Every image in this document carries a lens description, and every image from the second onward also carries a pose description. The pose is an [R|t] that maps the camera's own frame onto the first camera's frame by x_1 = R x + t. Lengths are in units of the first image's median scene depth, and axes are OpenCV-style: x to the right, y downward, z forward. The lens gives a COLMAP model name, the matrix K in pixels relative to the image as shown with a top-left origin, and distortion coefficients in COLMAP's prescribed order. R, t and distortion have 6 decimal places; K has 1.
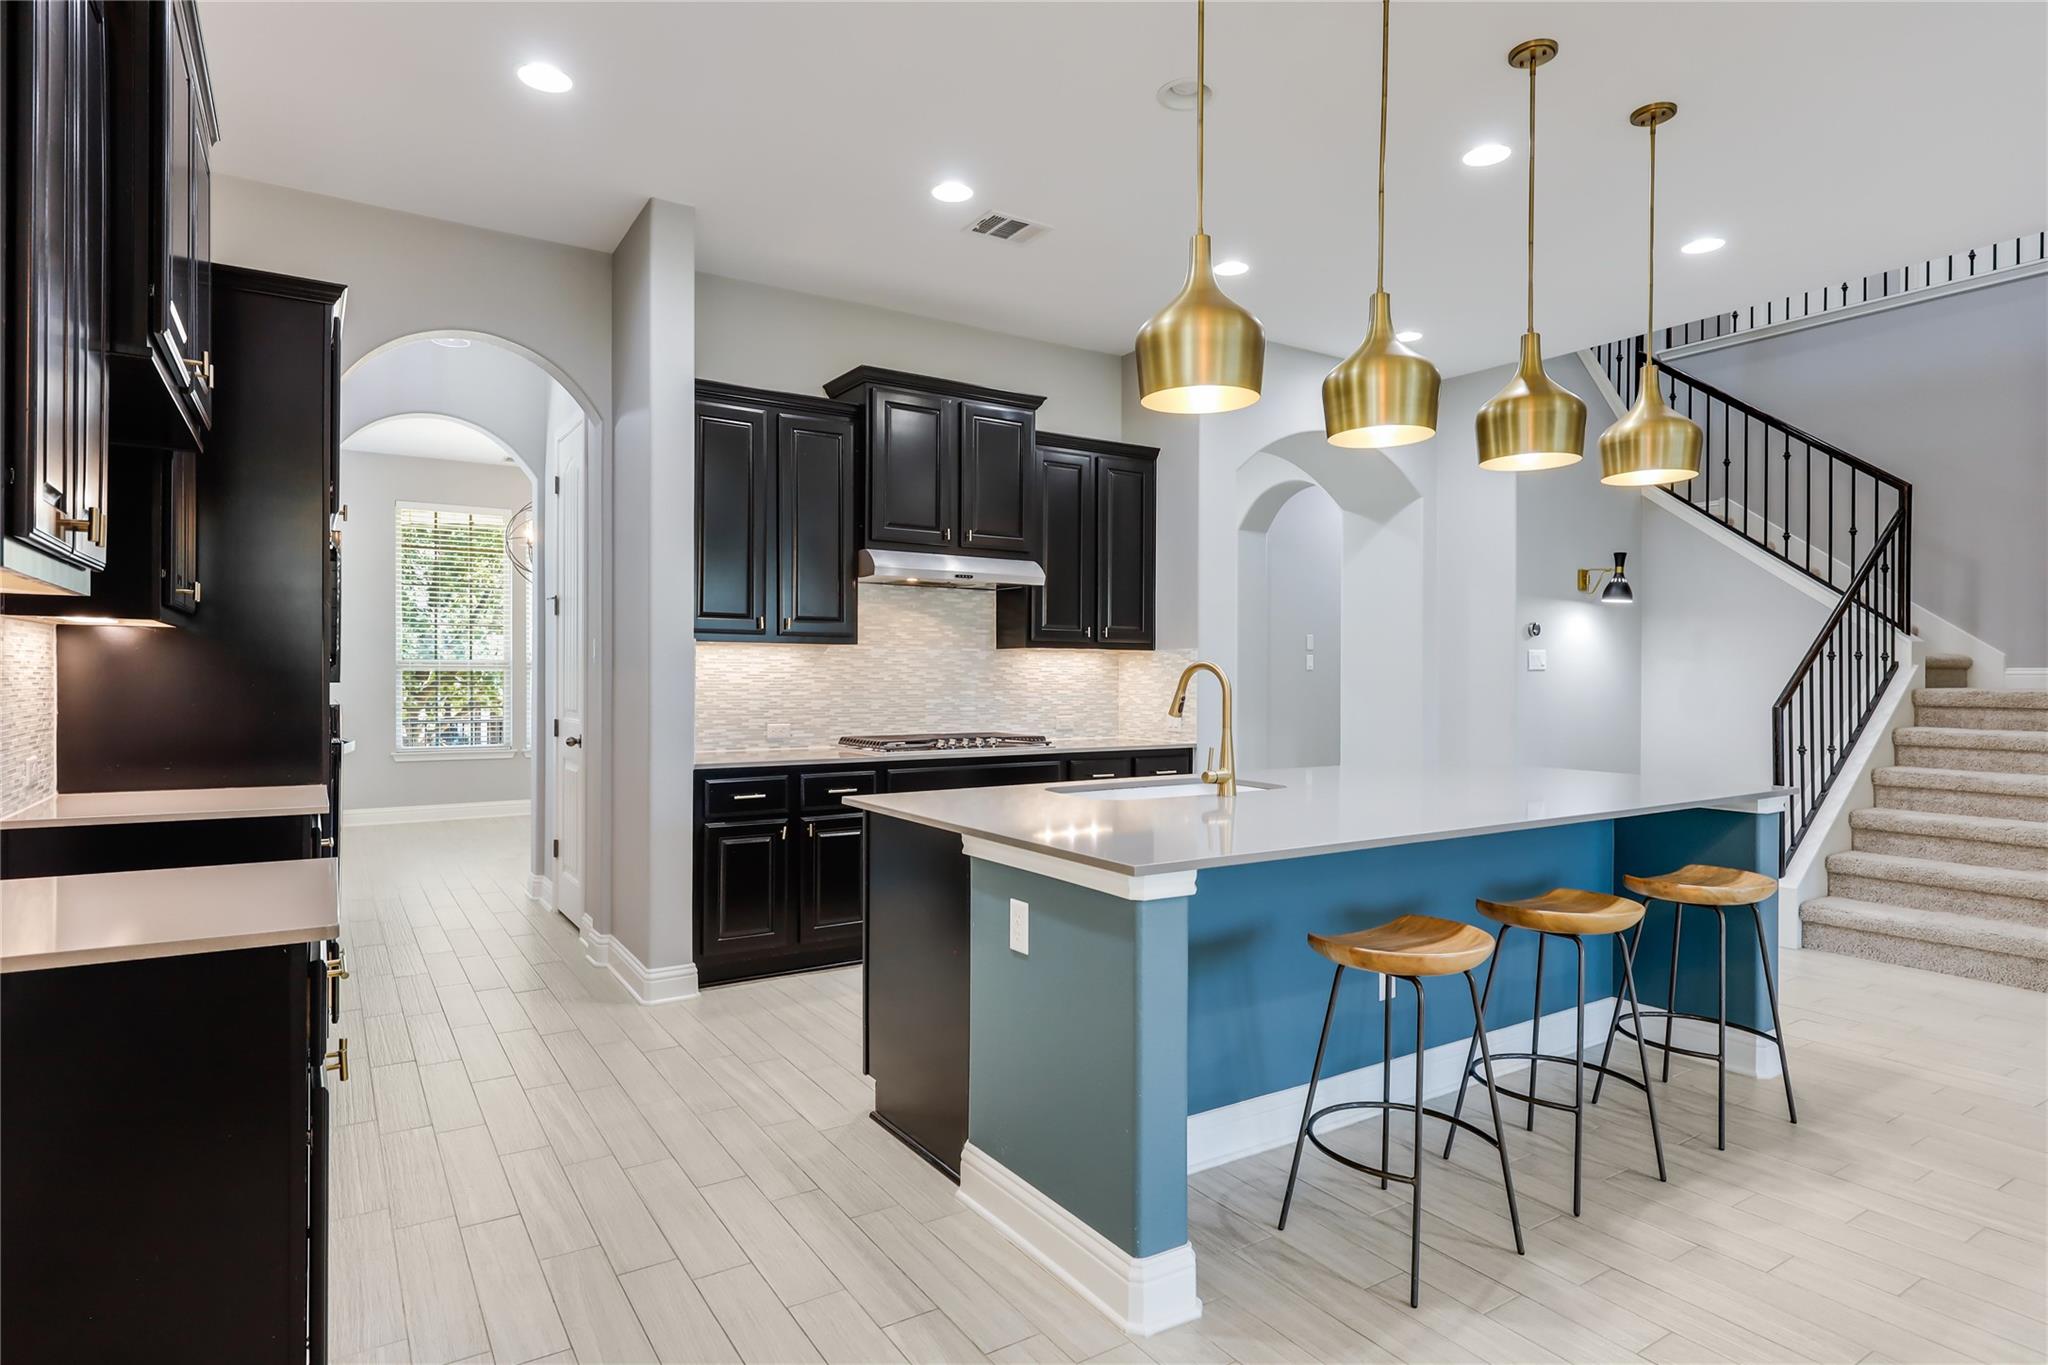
lens RADIAL K [[1091.1, 0, 1014.2], [0, 1091.1, 683.5], [0, 0, 1]] dist [0.003867, -0.000420]
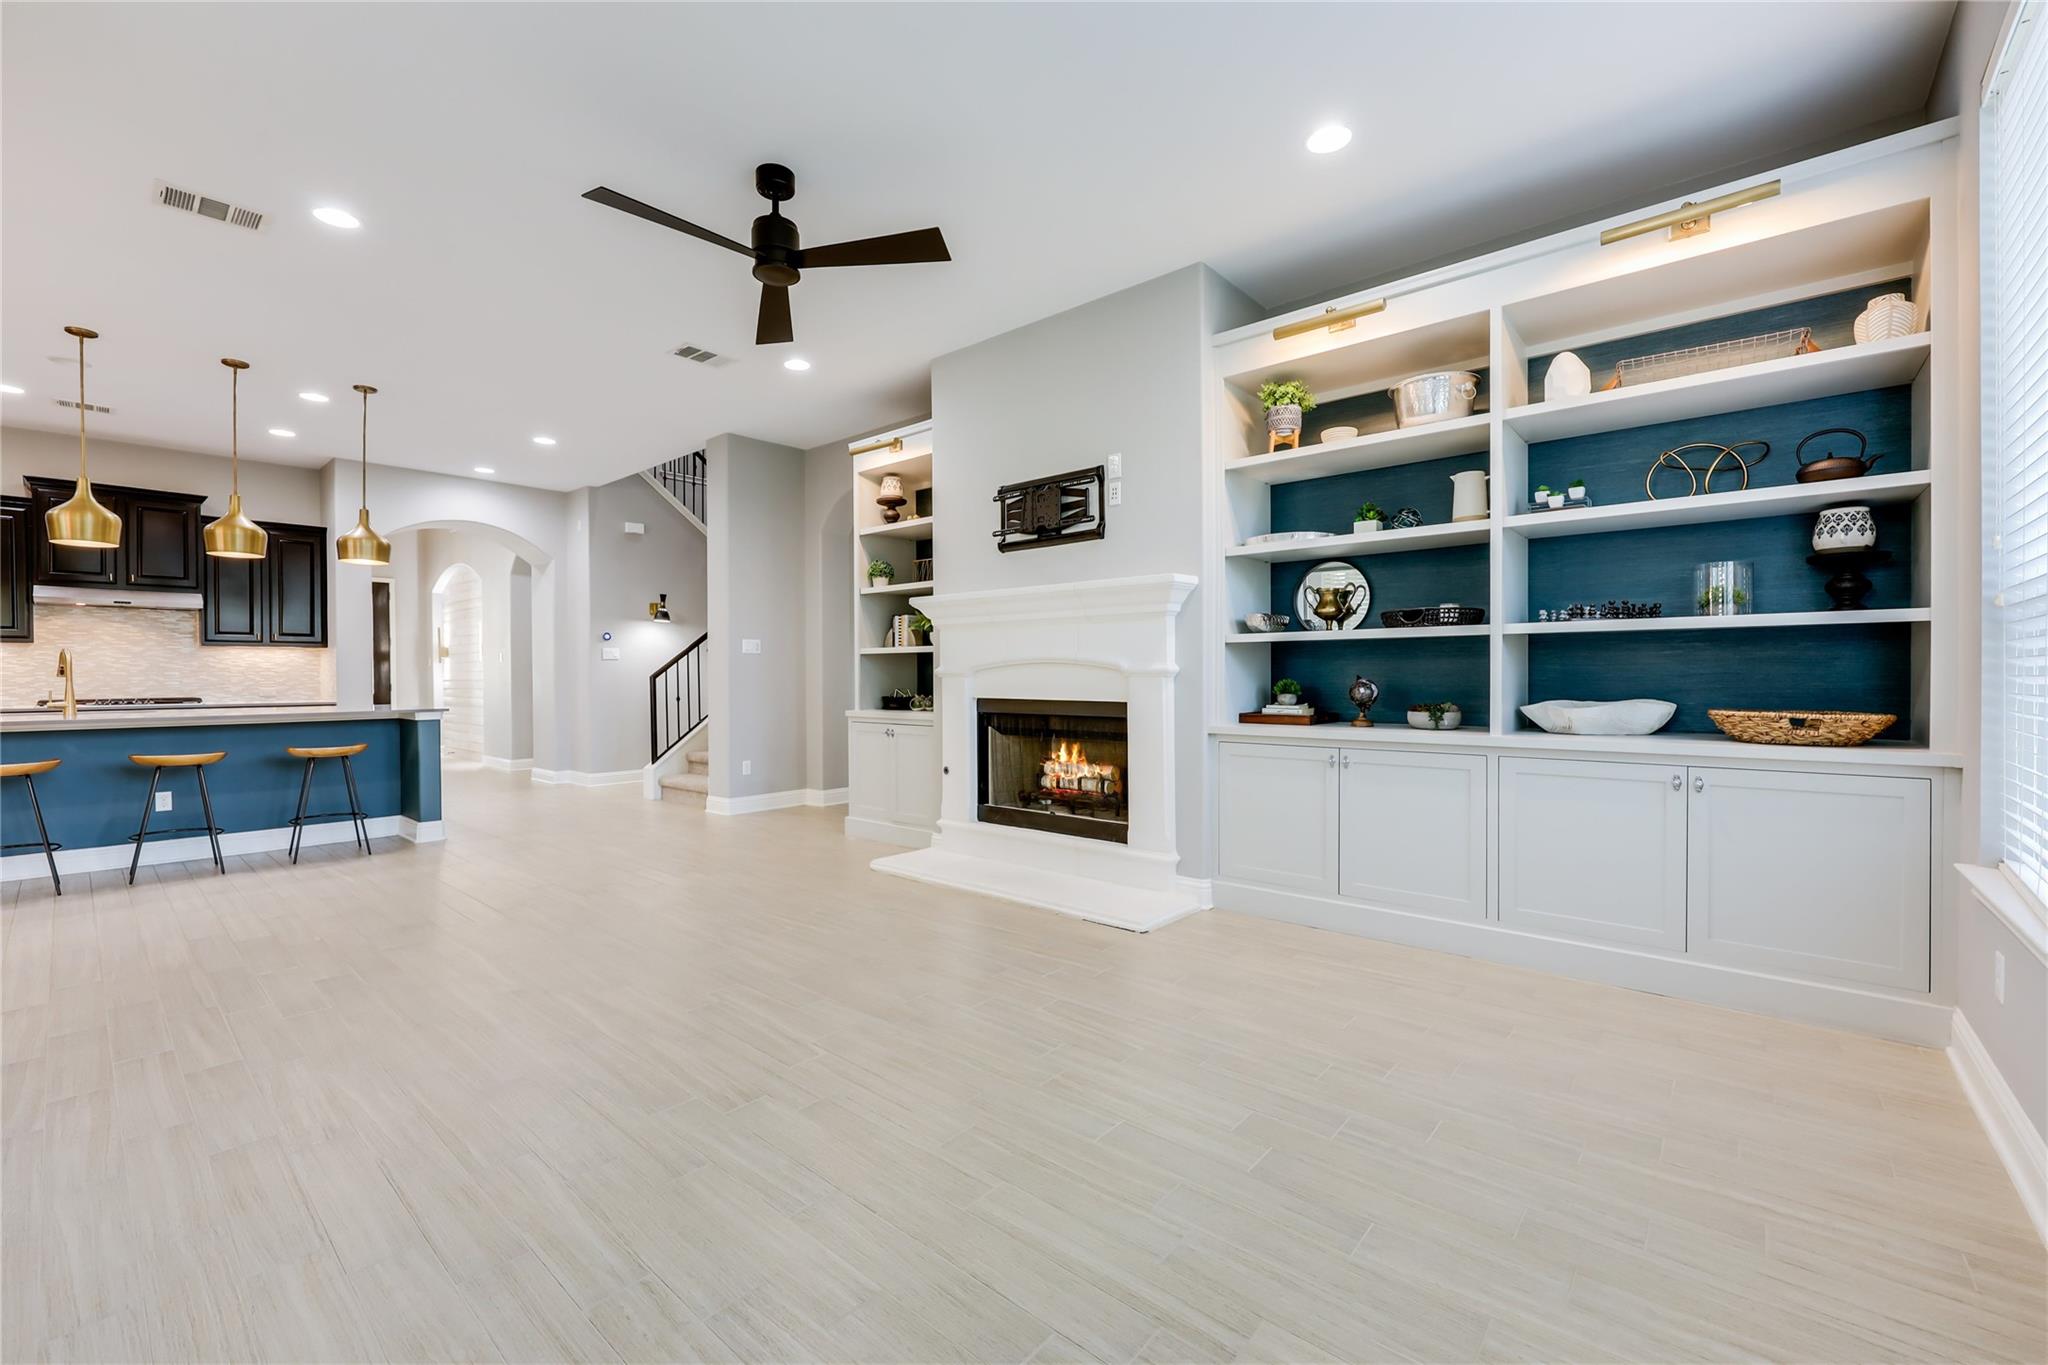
lens RADIAL K [[839.2, 0, 1012.8], [0, 839.2, 684.0], [0, 0, 1]] dist [-0.003392, -0.000651]
pose [[0.960250, -0.010778, 0.278934, 0.900381], [0.009682, 0.999939, 0.005309, 0.032824], [-0.278974, -0.002397, 0.960296, -0.608420]]
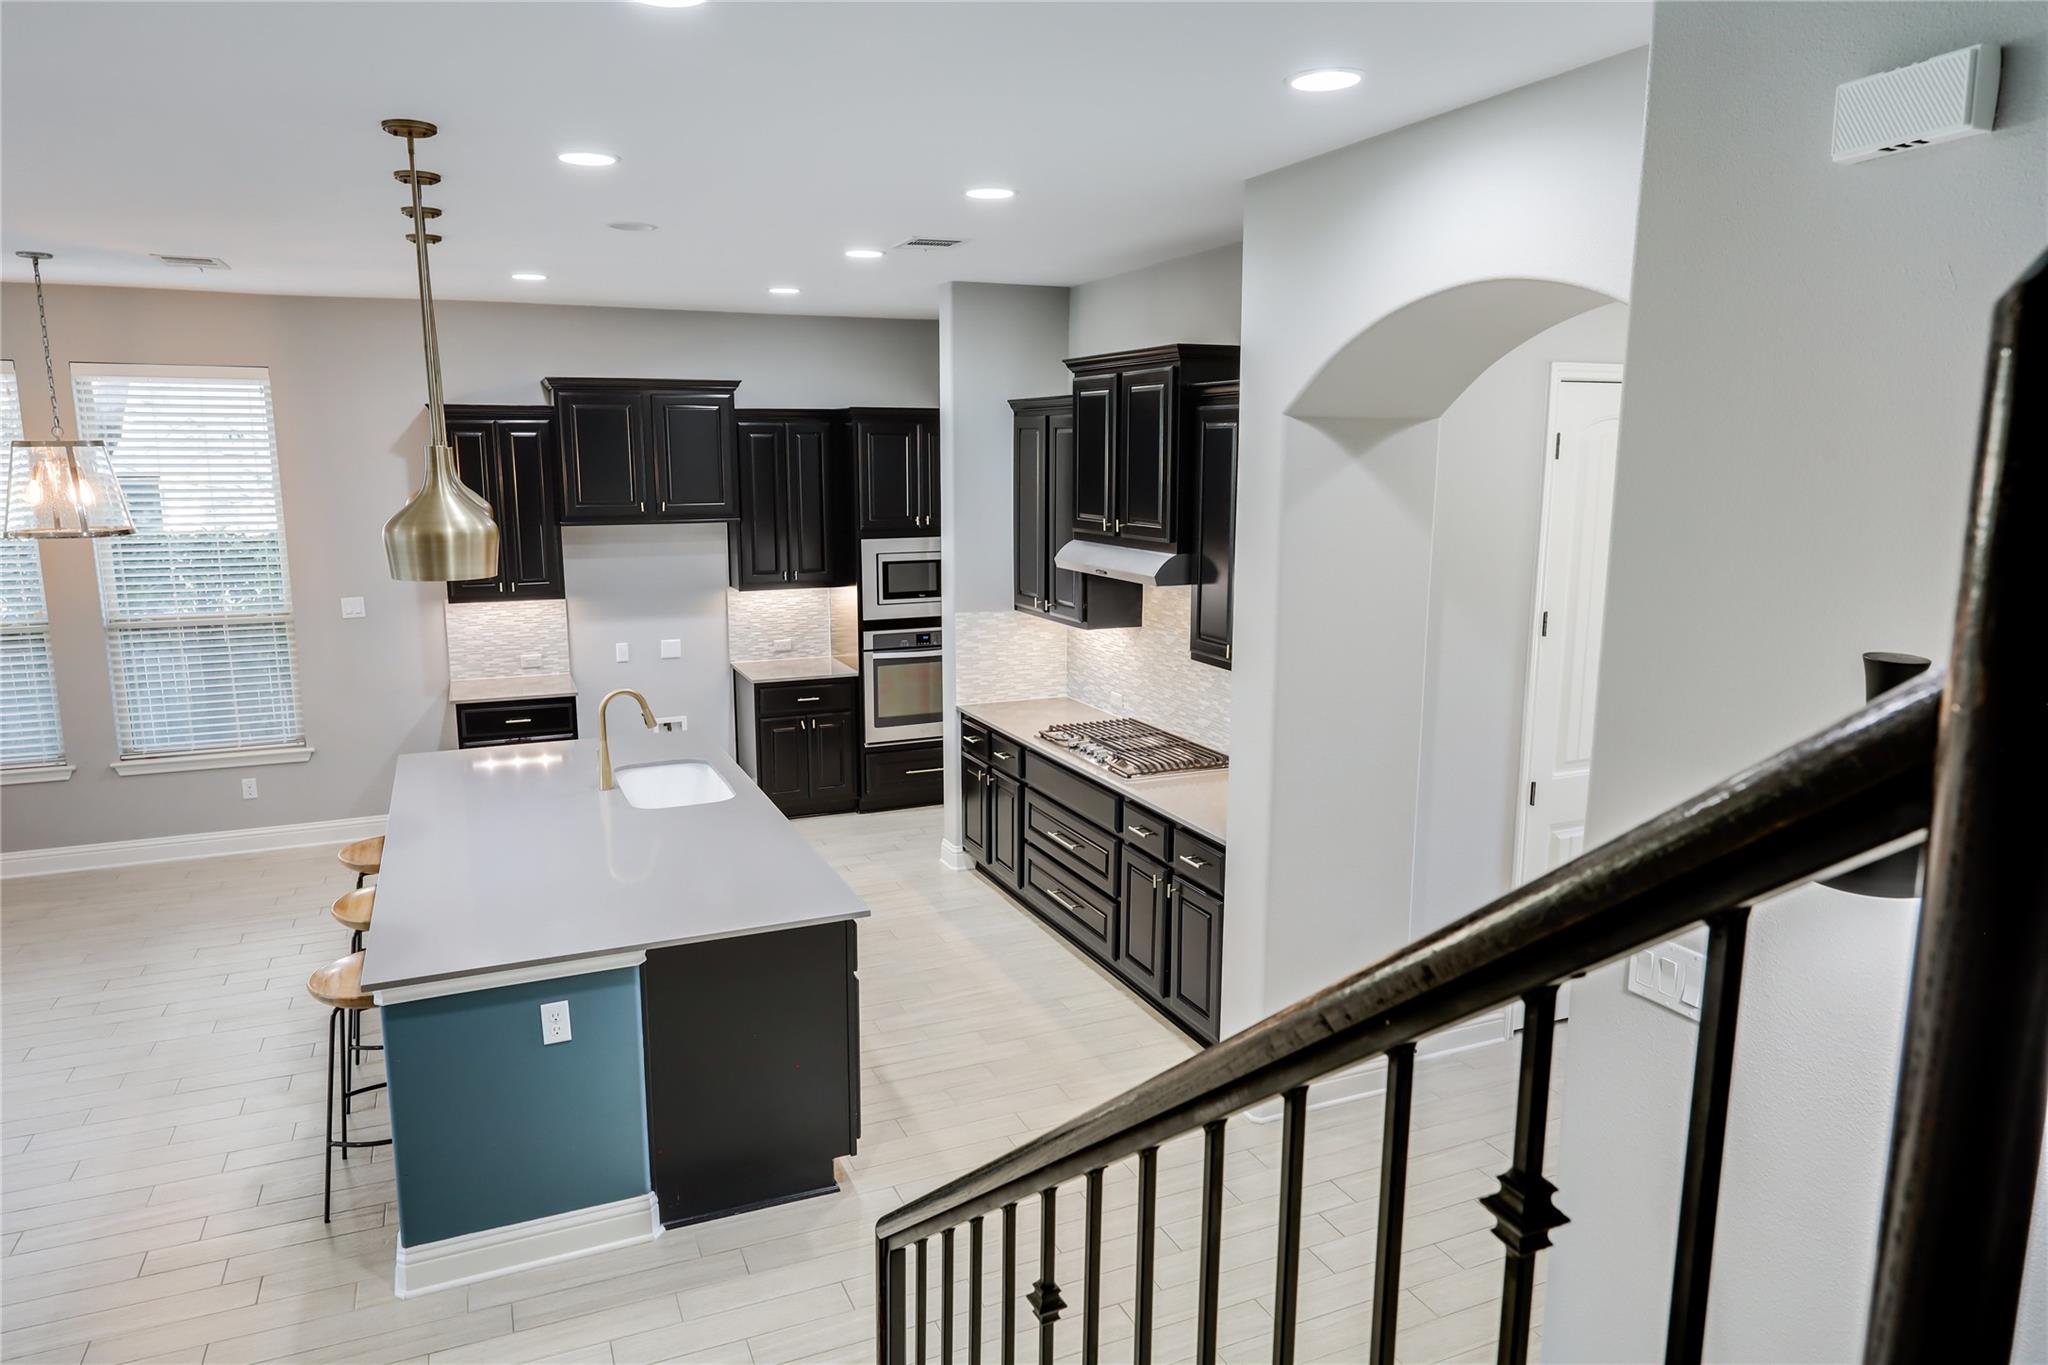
lens RADIAL K [[1275.7, 0, 1018.0], [0, 1275.7, 686.3], [0, 0, 1]] dist [-0.001130, -0.000360]
pose [[-0.155277, 0.175837, -0.972096, 1.021535], [-0.006564, 0.983826, 0.179007, -0.194150], [0.987849, 0.034176, -0.151611, 1.088512]]
